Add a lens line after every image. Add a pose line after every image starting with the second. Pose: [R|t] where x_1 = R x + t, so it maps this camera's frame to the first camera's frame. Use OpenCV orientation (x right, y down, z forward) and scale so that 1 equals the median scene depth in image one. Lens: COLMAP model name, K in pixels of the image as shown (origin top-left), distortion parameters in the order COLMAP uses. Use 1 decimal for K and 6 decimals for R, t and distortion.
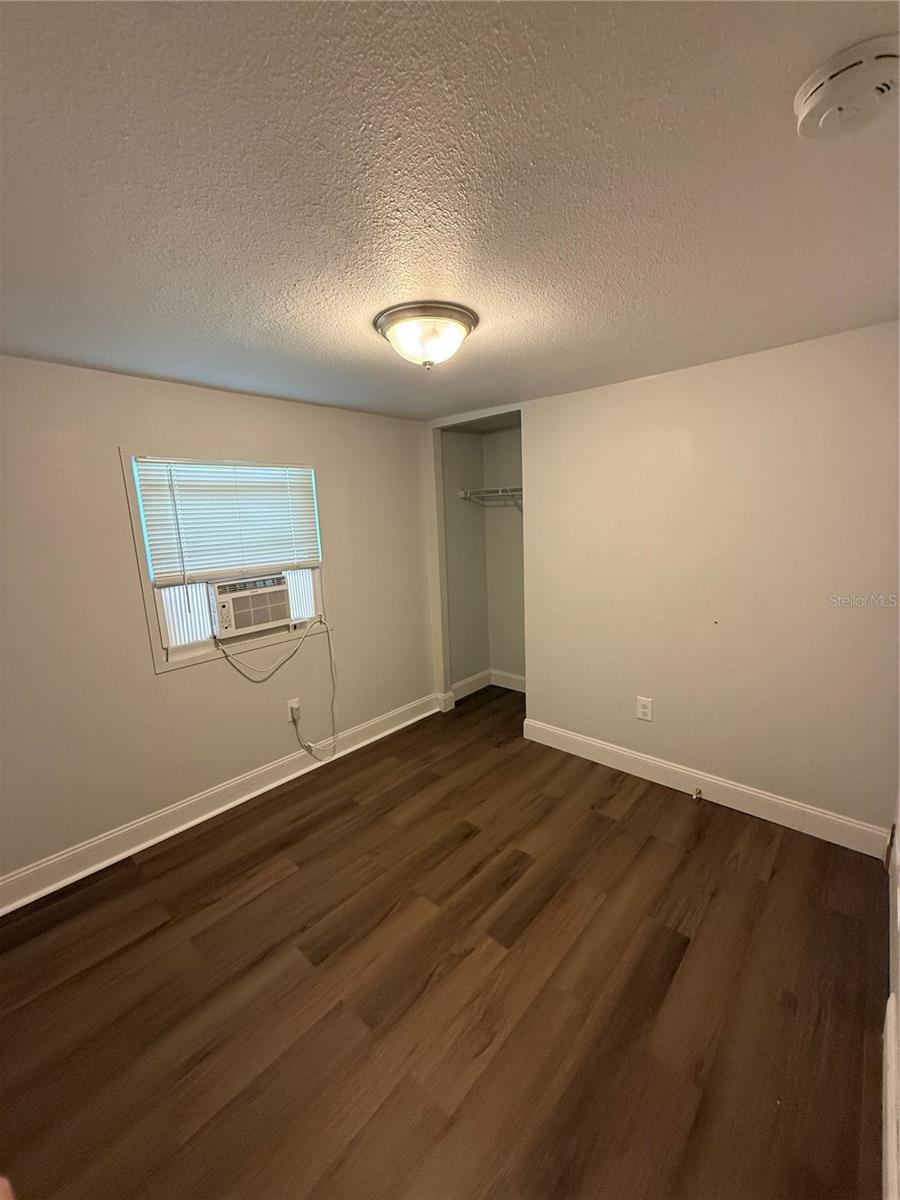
lens RADIAL K [[477.1, 0, 450.0], [0, 477.1, 600.0], [0, 0, 1]] dist [-0.000838, -0.000164]
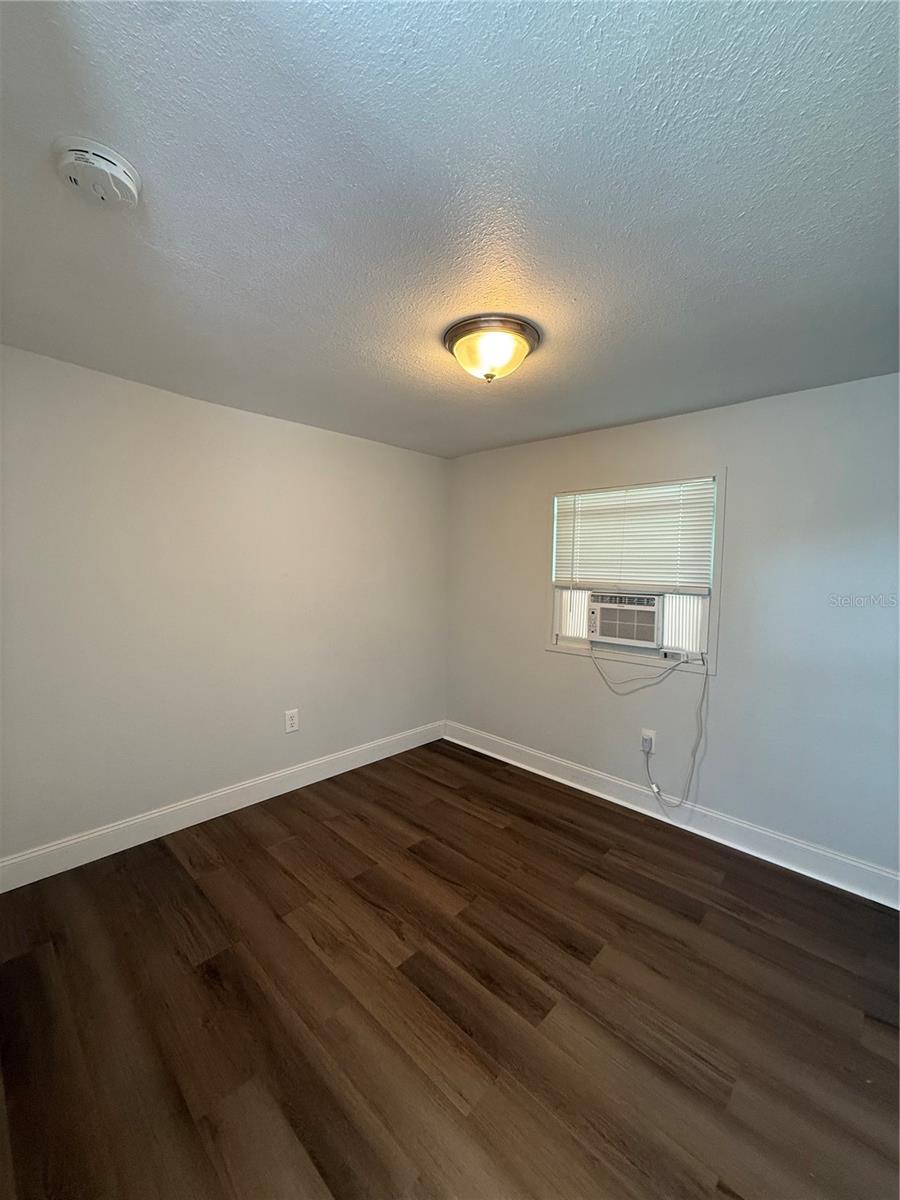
lens RADIAL K [[477.1, 0, 450.0], [0, 477.1, 600.0], [0, 0, 1]] dist [-0.000838, -0.000164]
pose [[-0.027088, 0.110725, -0.993482, 0.737428], [-0.199772, 0.973198, 0.113911, -0.085917], [0.979468, 0.201556, -0.004242, 0.717090]]
